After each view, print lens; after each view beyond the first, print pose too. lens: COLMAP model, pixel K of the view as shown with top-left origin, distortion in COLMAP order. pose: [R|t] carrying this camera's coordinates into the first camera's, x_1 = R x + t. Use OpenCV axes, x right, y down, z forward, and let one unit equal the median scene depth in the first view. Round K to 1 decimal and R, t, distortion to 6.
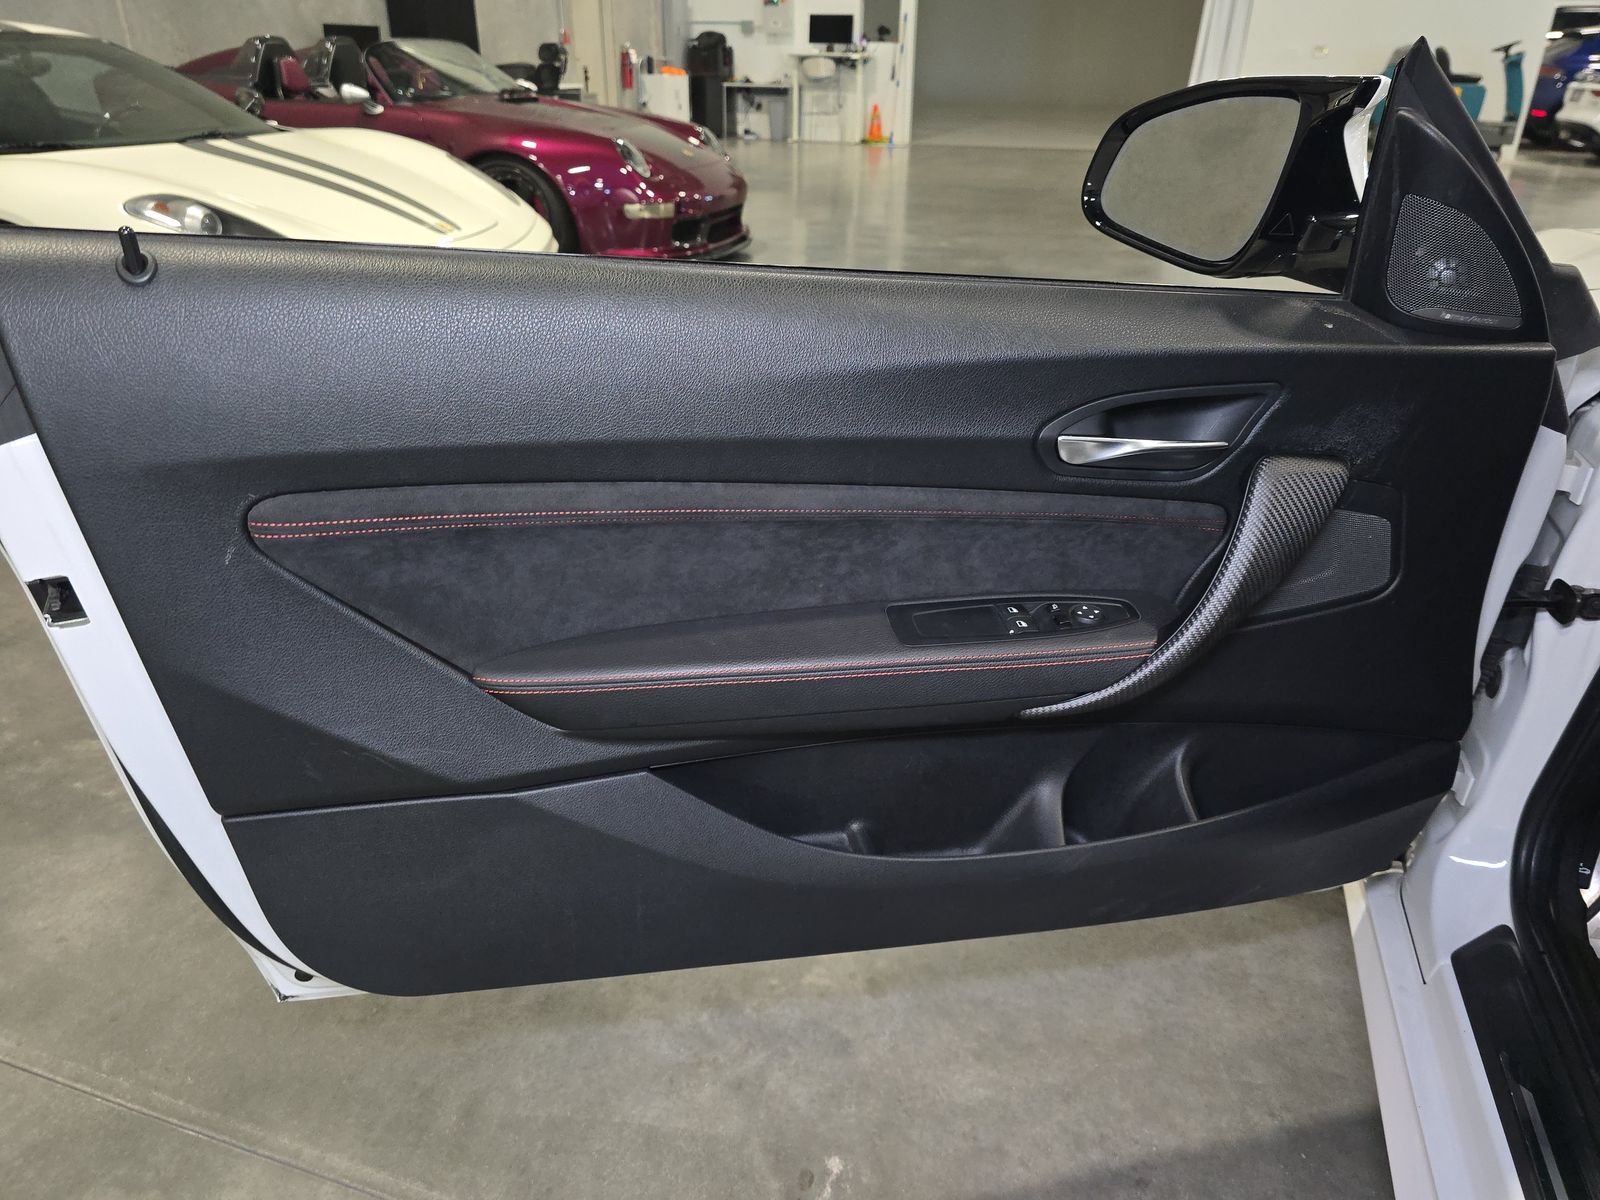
lens RADIAL K [[1059.1, 0, 795.0], [0, 1059.1, 607.6], [0, 0, 1]] dist [0.042189, -0.036076]
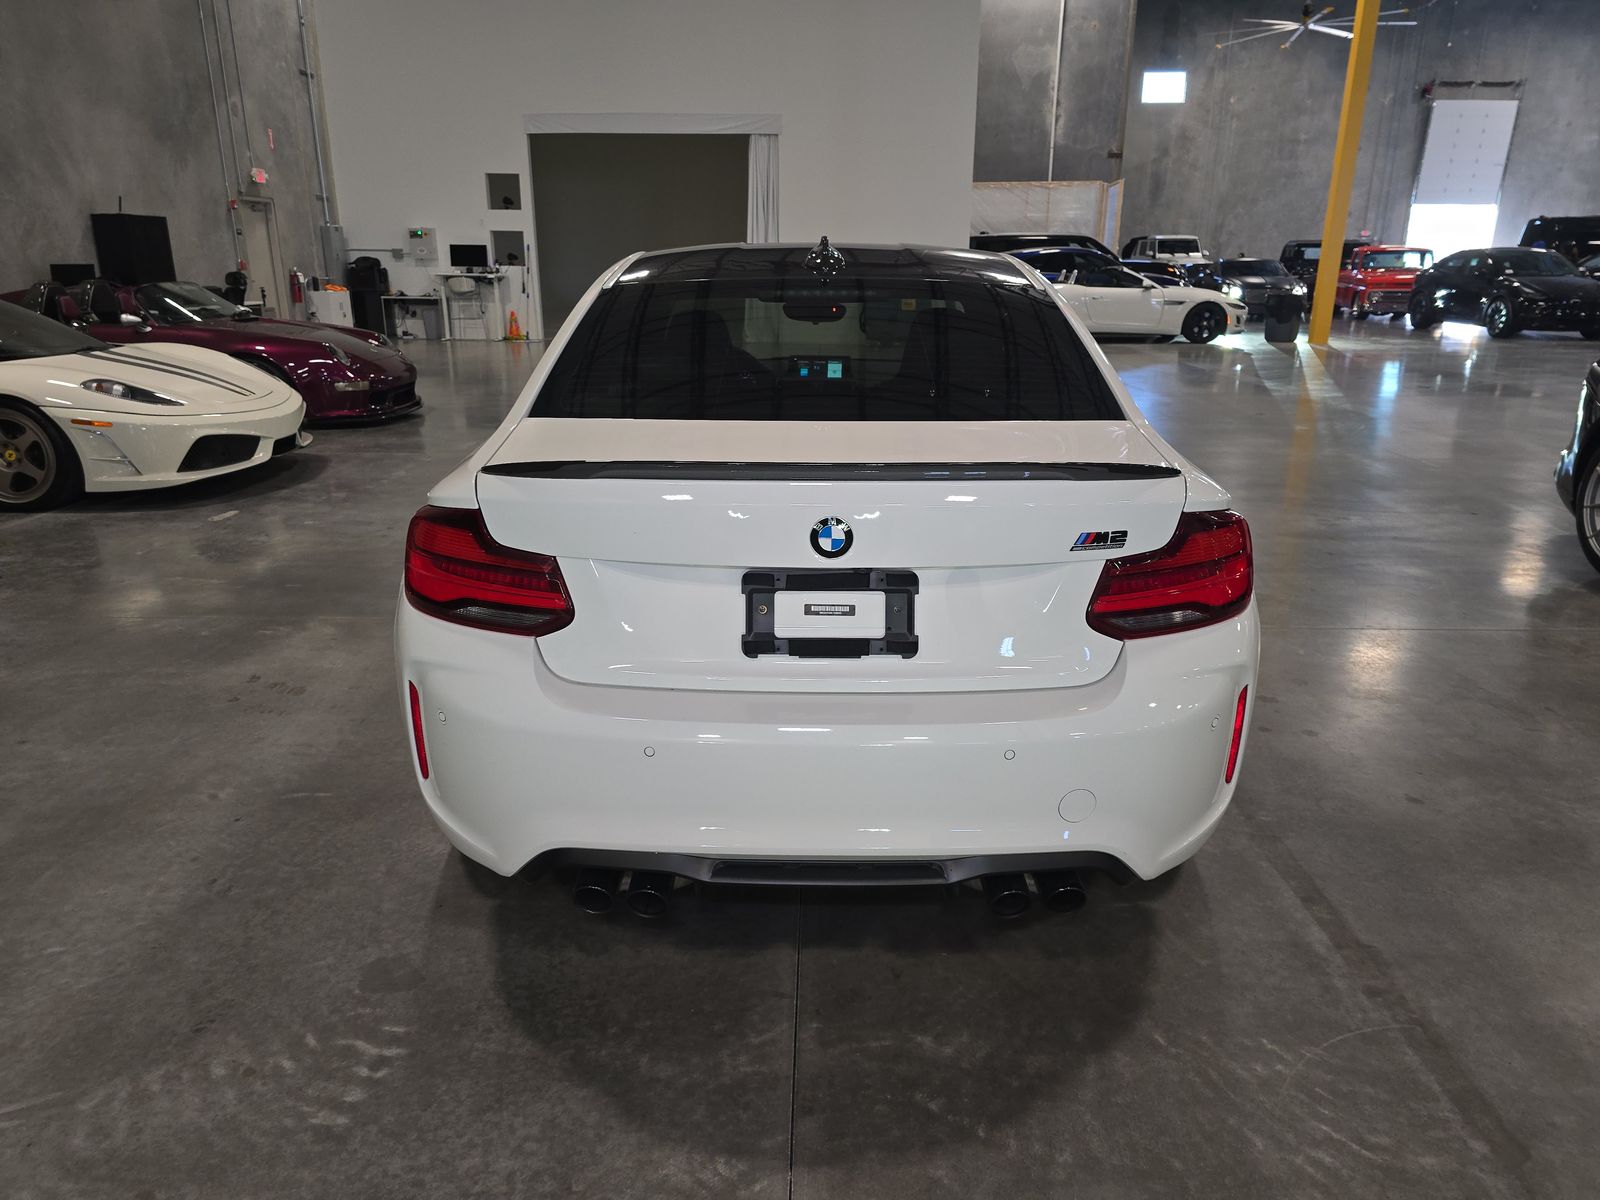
lens RADIAL K [[1059.1, 0, 803.1], [0, 1059.1, 602.9], [0, 0, 1]] dist [0.042189, -0.036076]
pose [[0.951458, -0.099752, 0.291167, 0.001586], [0.146030, 0.979070, -0.141764, 0.099162], [-0.270931, 0.177401, 0.946110, -0.232359]]
